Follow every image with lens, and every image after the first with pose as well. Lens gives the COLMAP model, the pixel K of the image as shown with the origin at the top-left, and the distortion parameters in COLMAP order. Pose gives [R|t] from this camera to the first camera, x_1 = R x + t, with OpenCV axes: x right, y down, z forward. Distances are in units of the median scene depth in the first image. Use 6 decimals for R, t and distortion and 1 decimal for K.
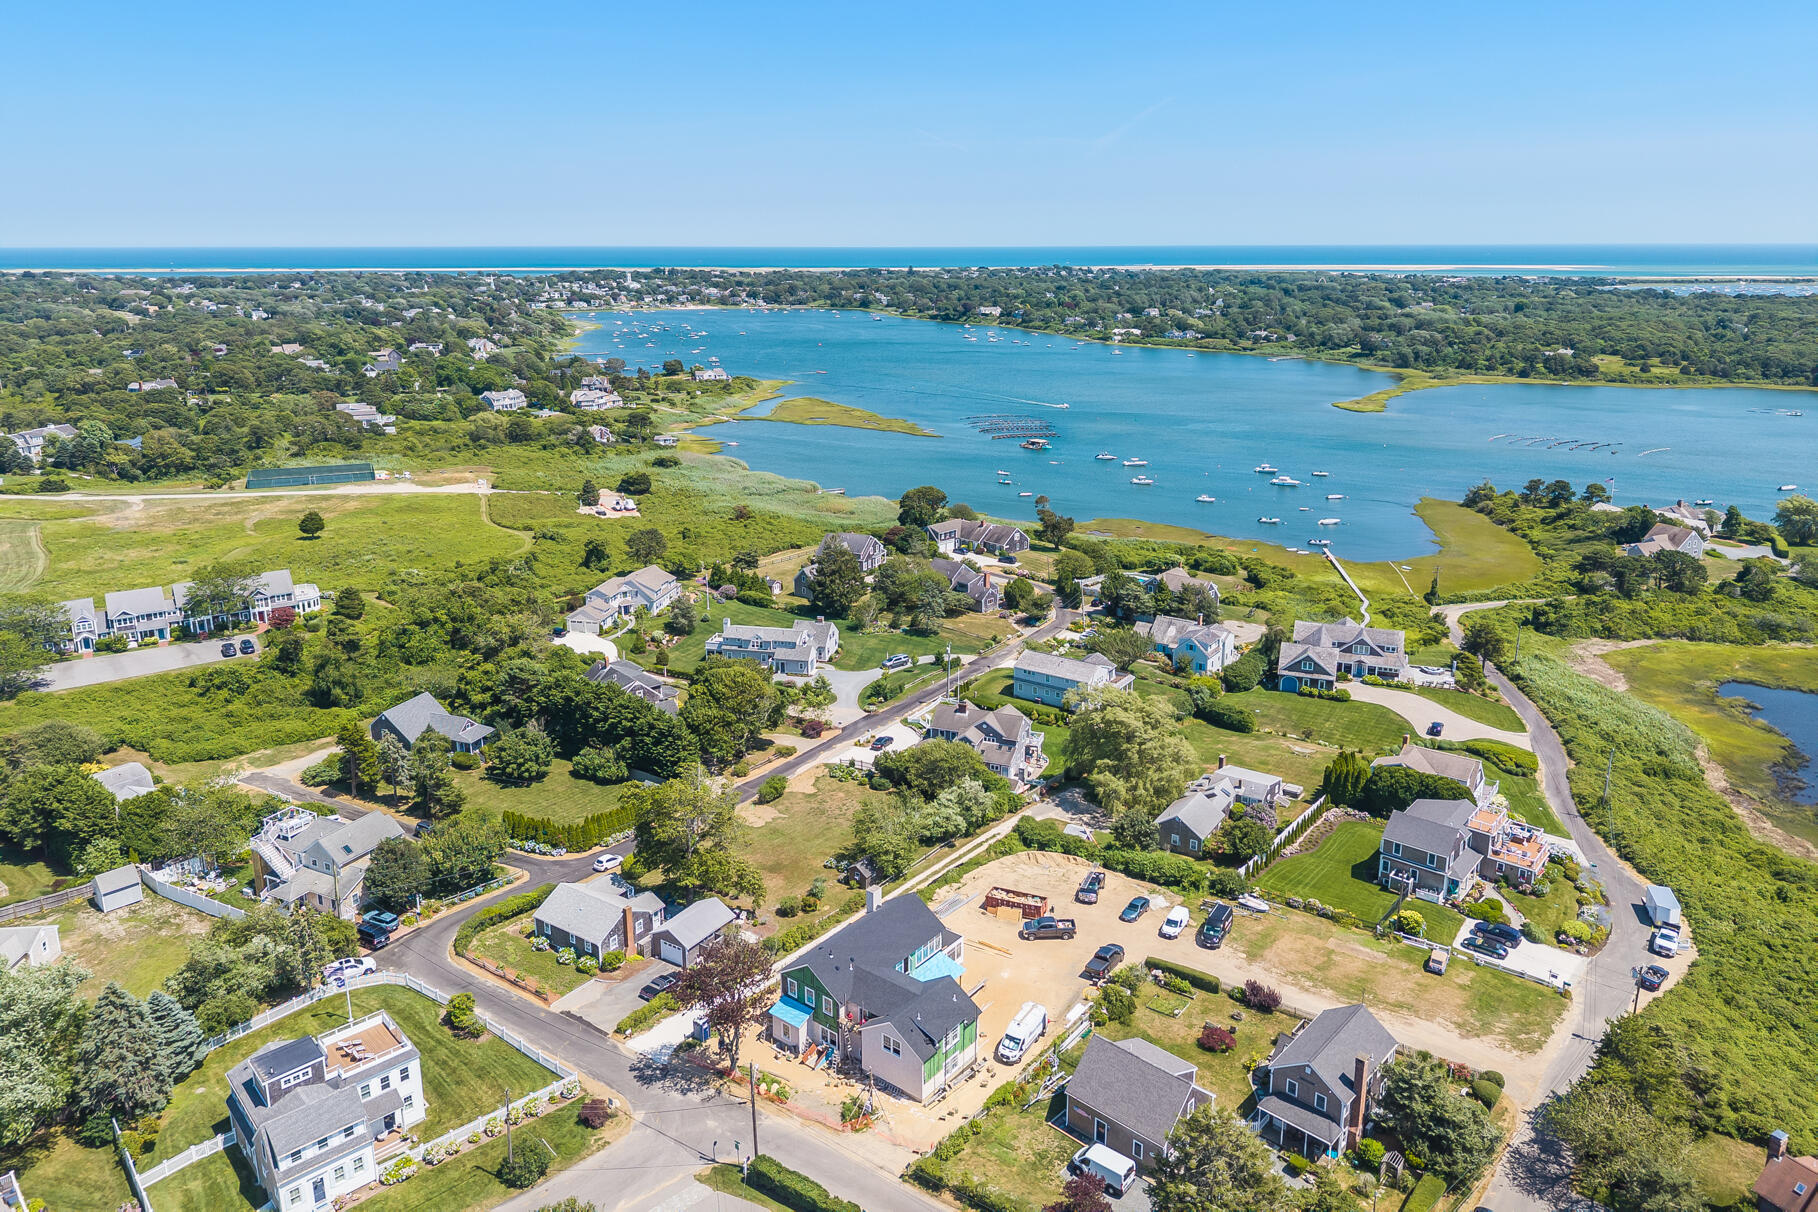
lens RADIAL K [[1195.2, 0, 899.8], [0, 1195.2, 600.5], [0, 0, 1]] dist [0.017317, -0.009863]
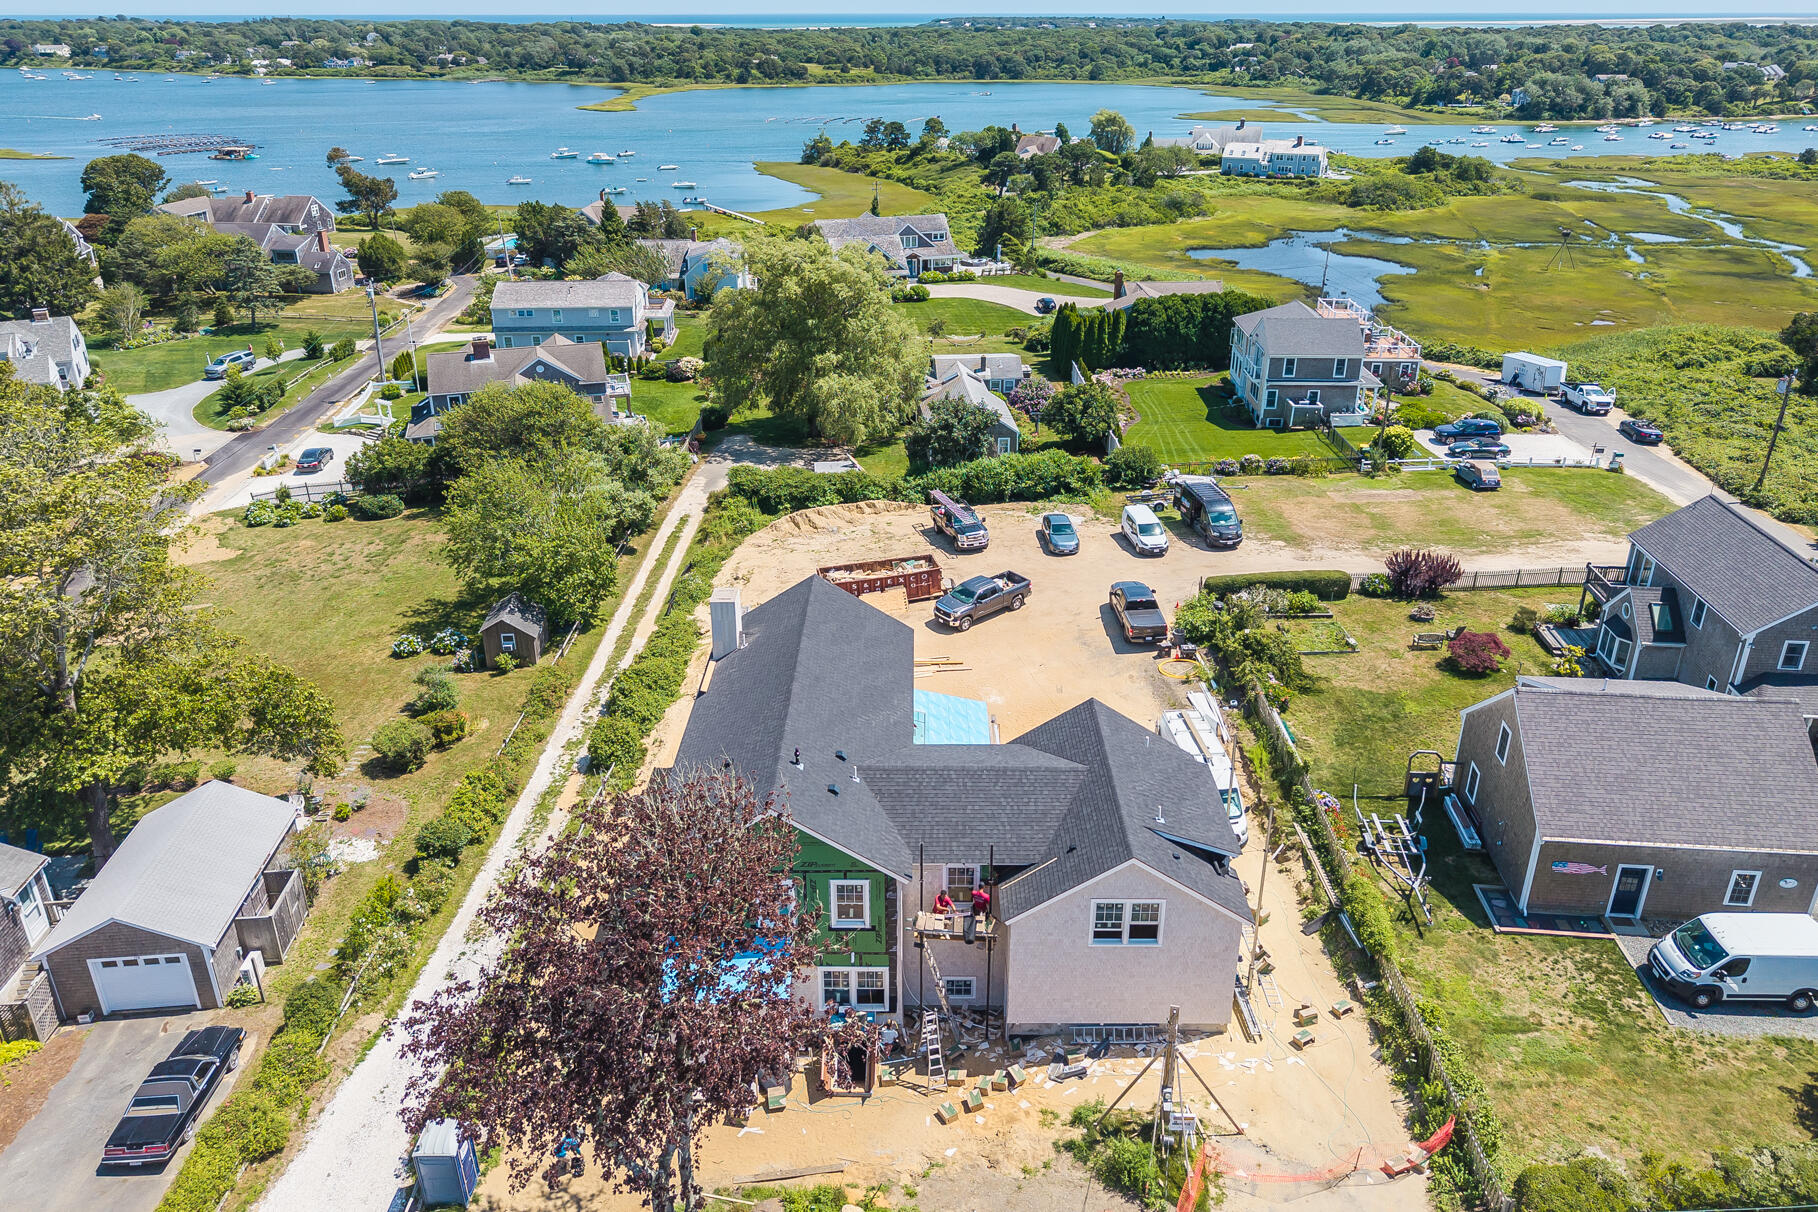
lens RADIAL K [[1195.2, 0, 905.9], [0, 1195.2, 599.3], [0, 0, 1]] dist [0.017317, -0.009863]
pose [[0.785372, -0.267428, 0.558277, -0.089079], [0.173343, 0.960795, 0.216389, 0.080682], [-0.594259, -0.073173, 0.800938, 0.312382]]
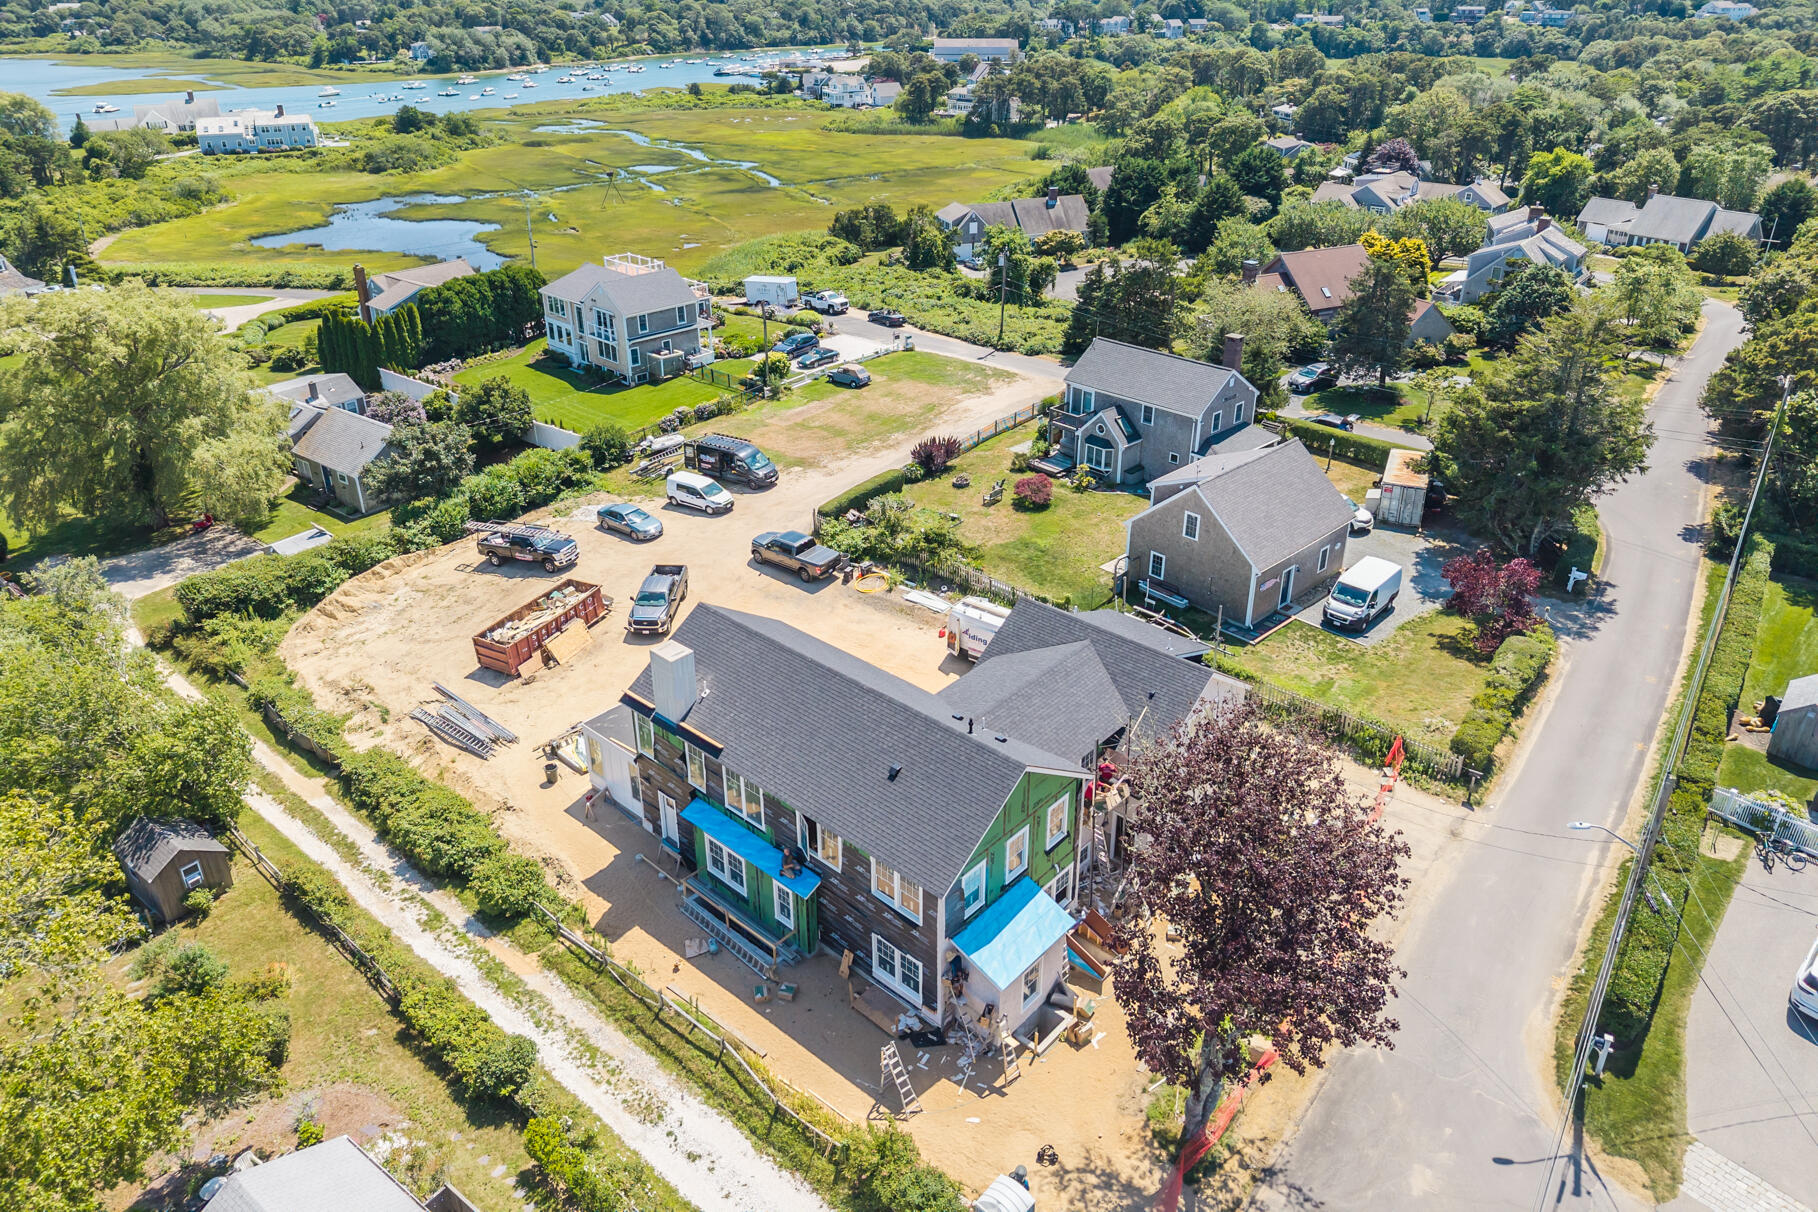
lens RADIAL K [[1195.2, 0, 894.9], [0, 1195.2, 597.6], [0, 0, 1]] dist [0.017317, -0.009863]
pose [[0.062717, -0.463238, 0.884012, -0.151938], [0.289327, 0.856158, 0.428115, 0.046051], [-0.955174, 0.228918, 0.187723, 0.409798]]
